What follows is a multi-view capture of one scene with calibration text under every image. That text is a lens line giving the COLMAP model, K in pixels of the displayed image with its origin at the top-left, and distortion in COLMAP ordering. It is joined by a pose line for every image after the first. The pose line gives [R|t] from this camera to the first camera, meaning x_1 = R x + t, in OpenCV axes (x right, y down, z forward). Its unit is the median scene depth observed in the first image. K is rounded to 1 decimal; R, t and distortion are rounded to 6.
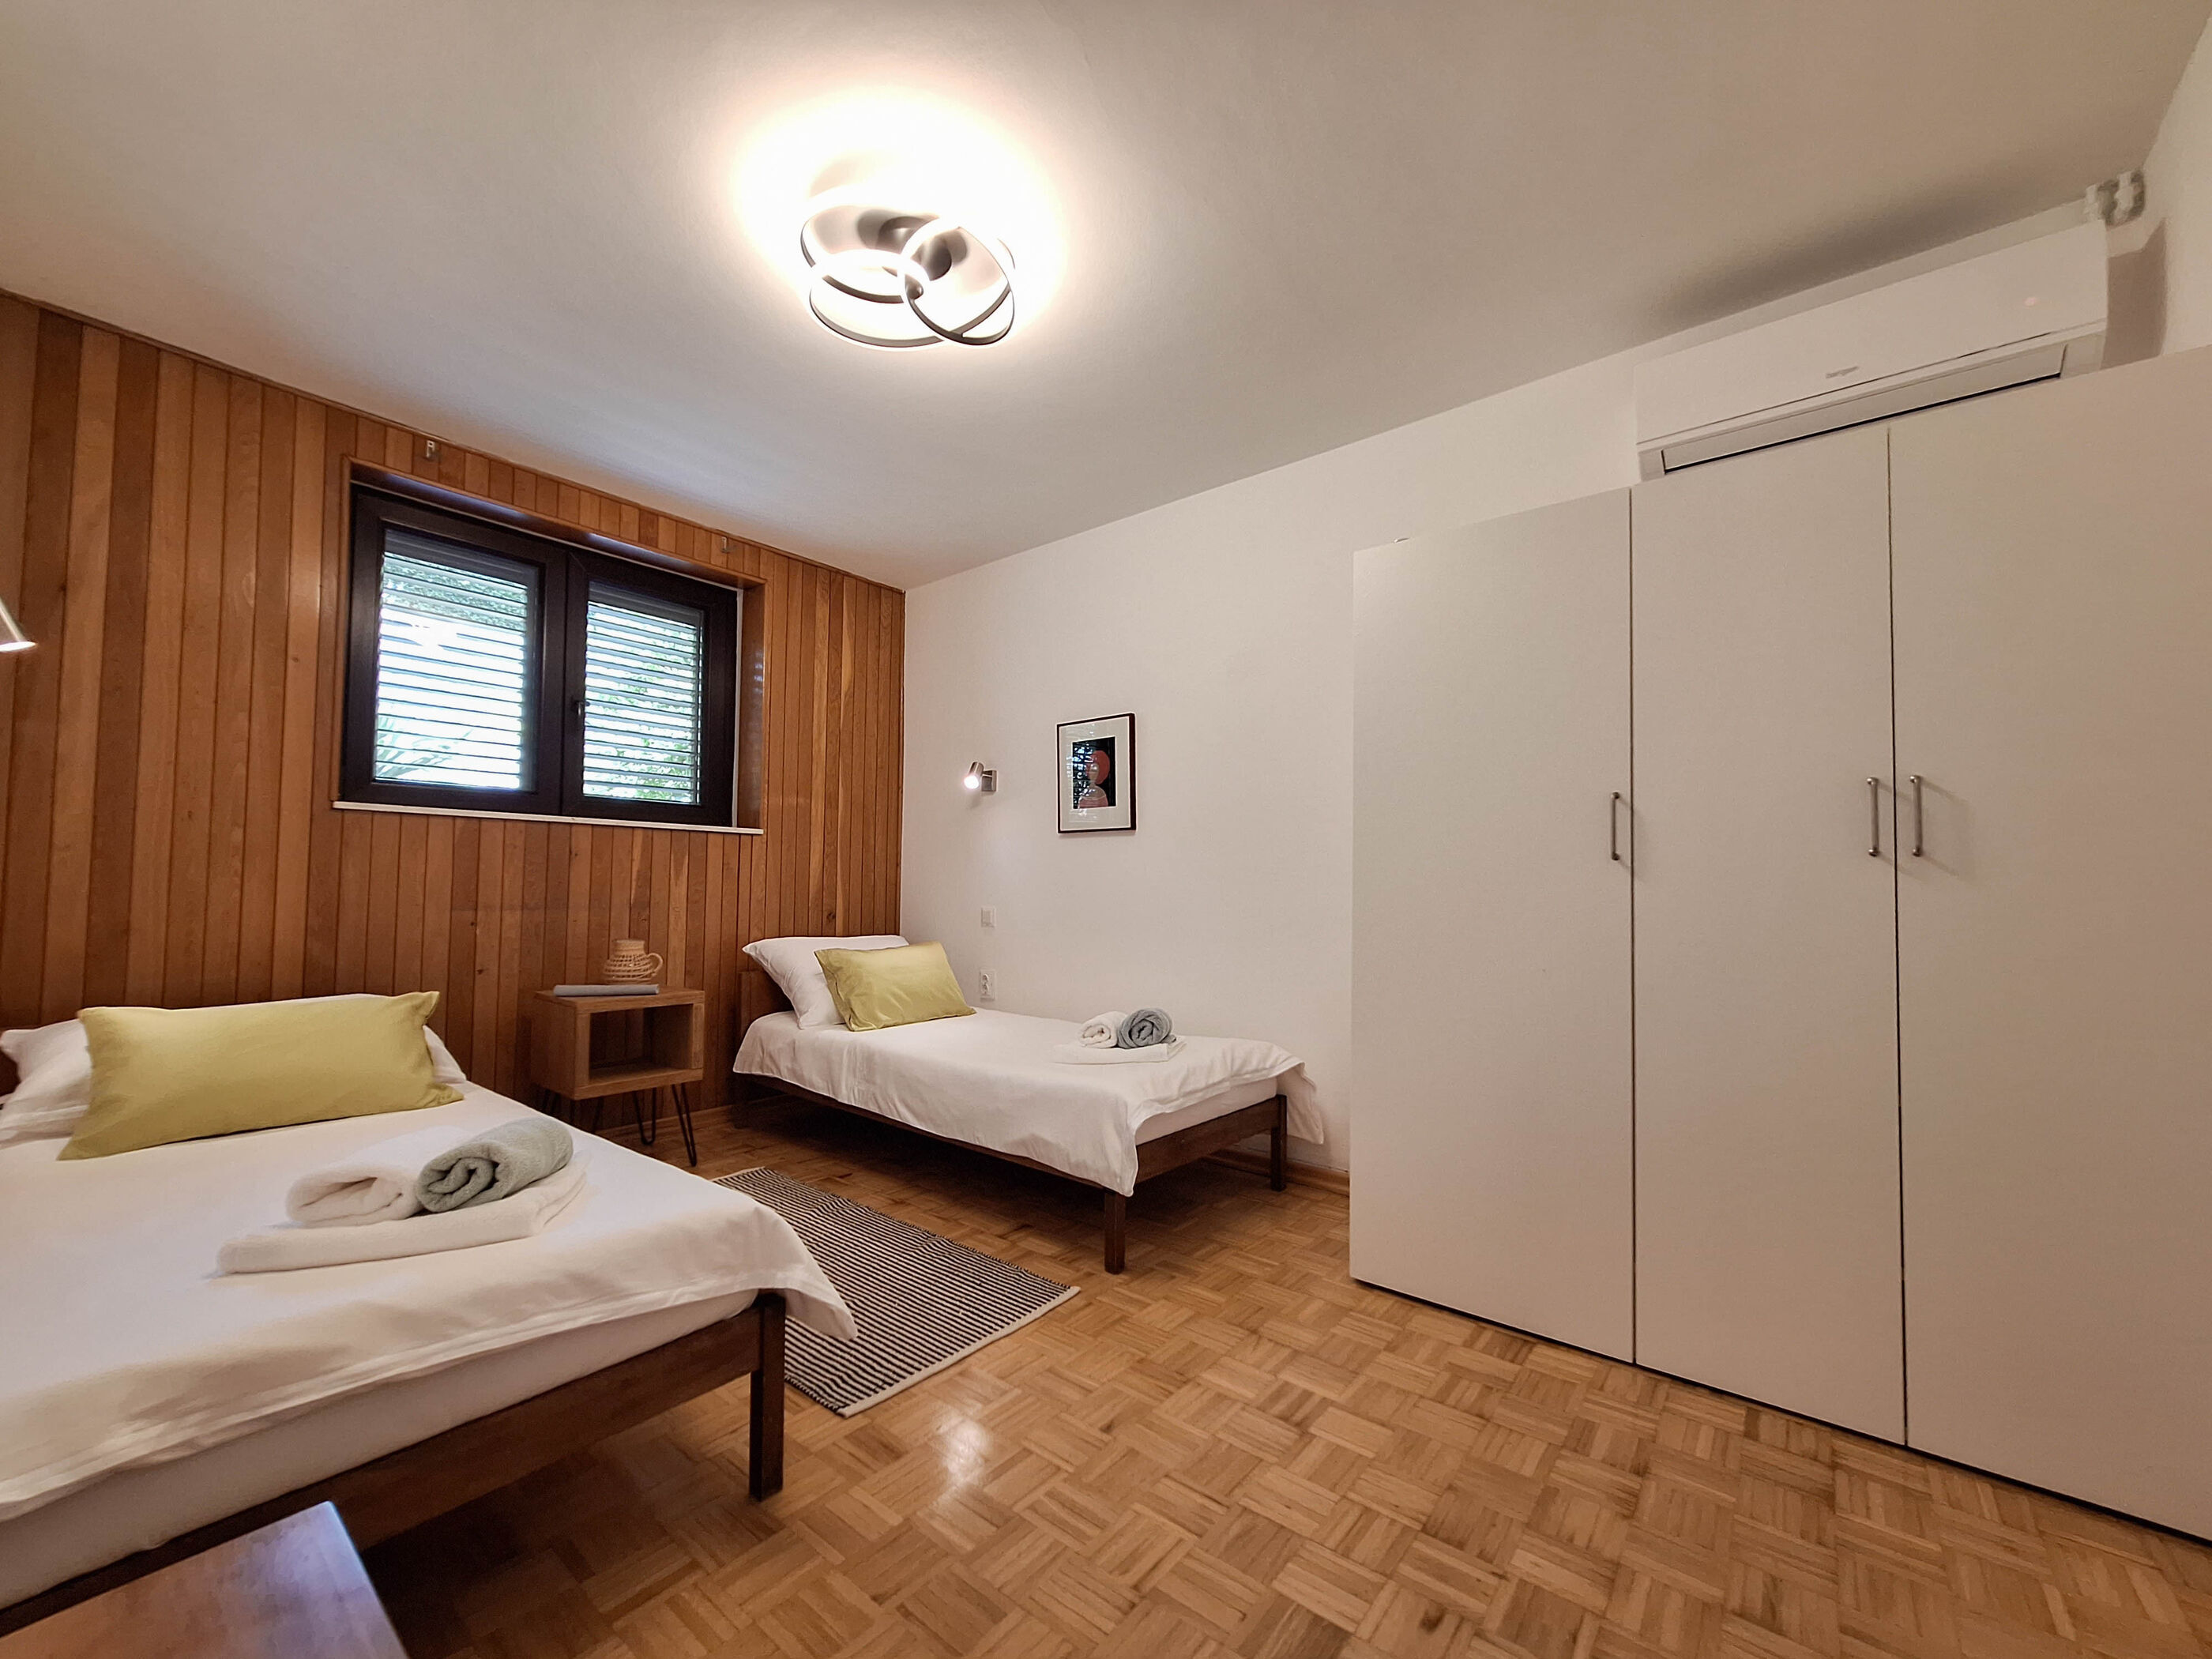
lens RADIAL K [[863.3, 0, 1100.2], [0, 863.3, 871.7], [0, 0, 1]] dist [-0.010507, 0.004703]
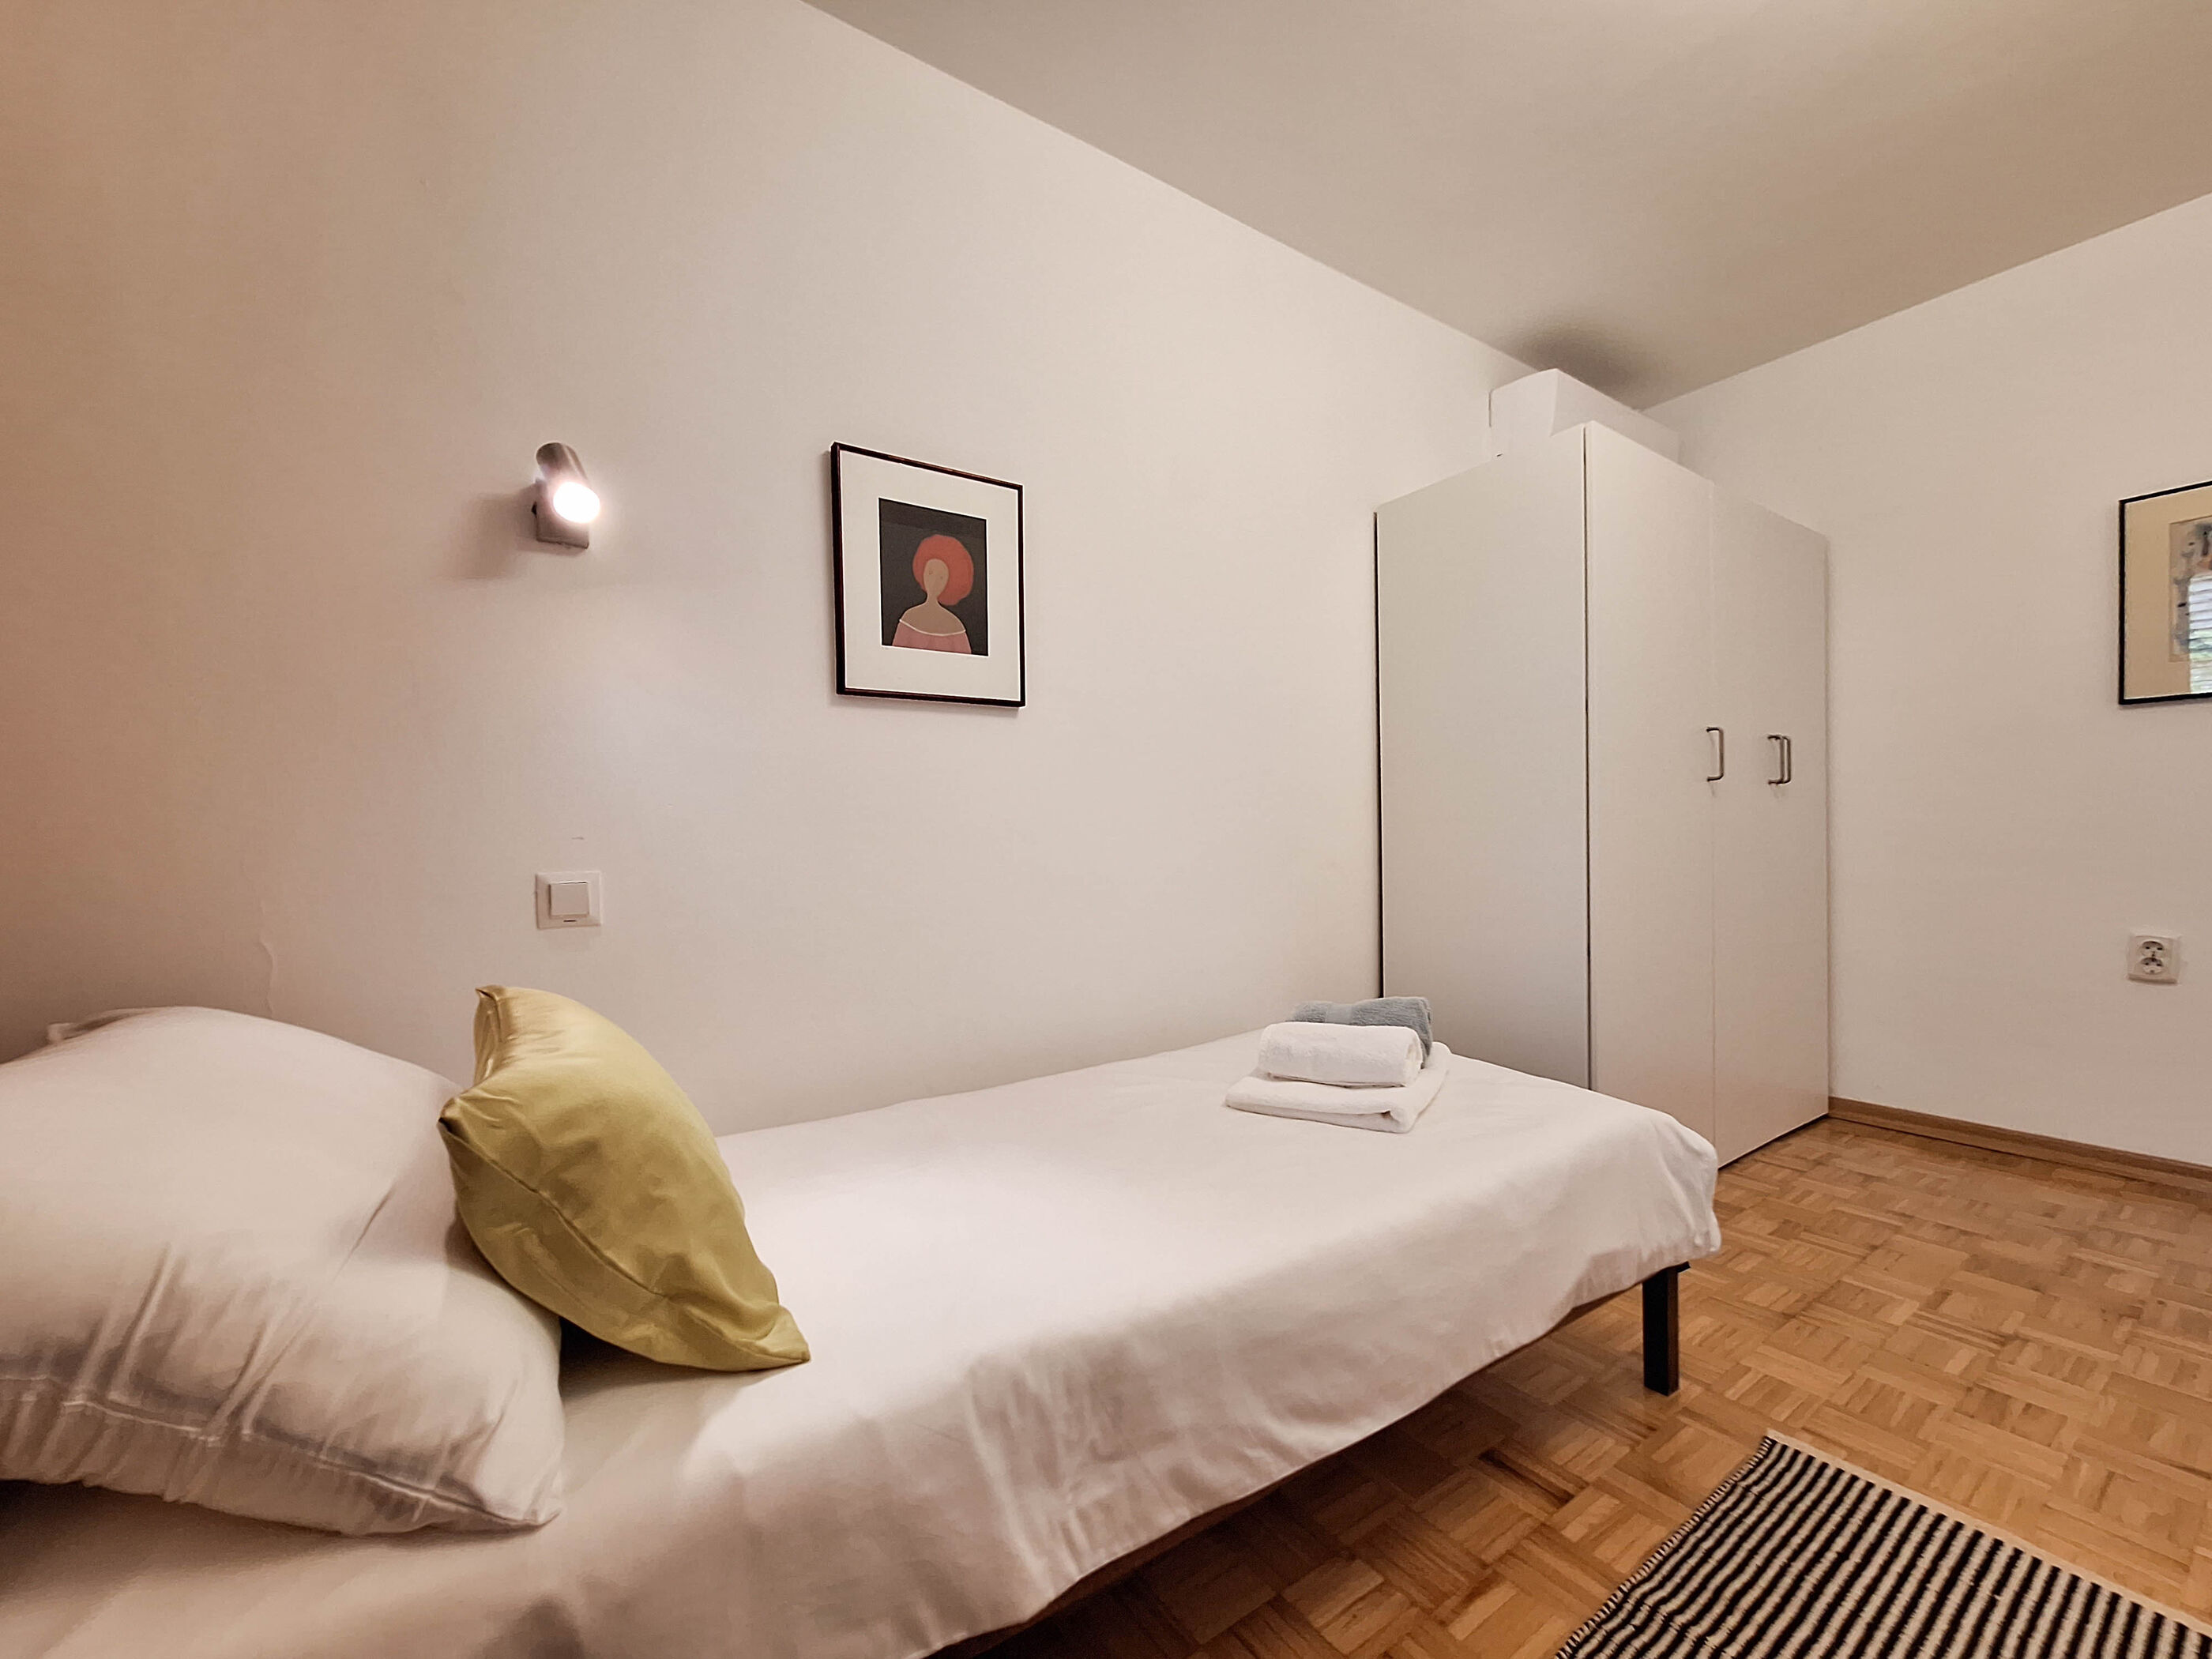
lens RADIAL K [[880.0, 0, 1081.3], [0, 880.0, 857.5], [0, 0, 1]] dist [0.008139, -0.000236]
pose [[0.291613, -0.035335, 0.955884, -0.616537], [0.006494, 0.999368, 0.034961, 0.034188], [-0.956514, -0.003988, 0.291658, 1.032357]]
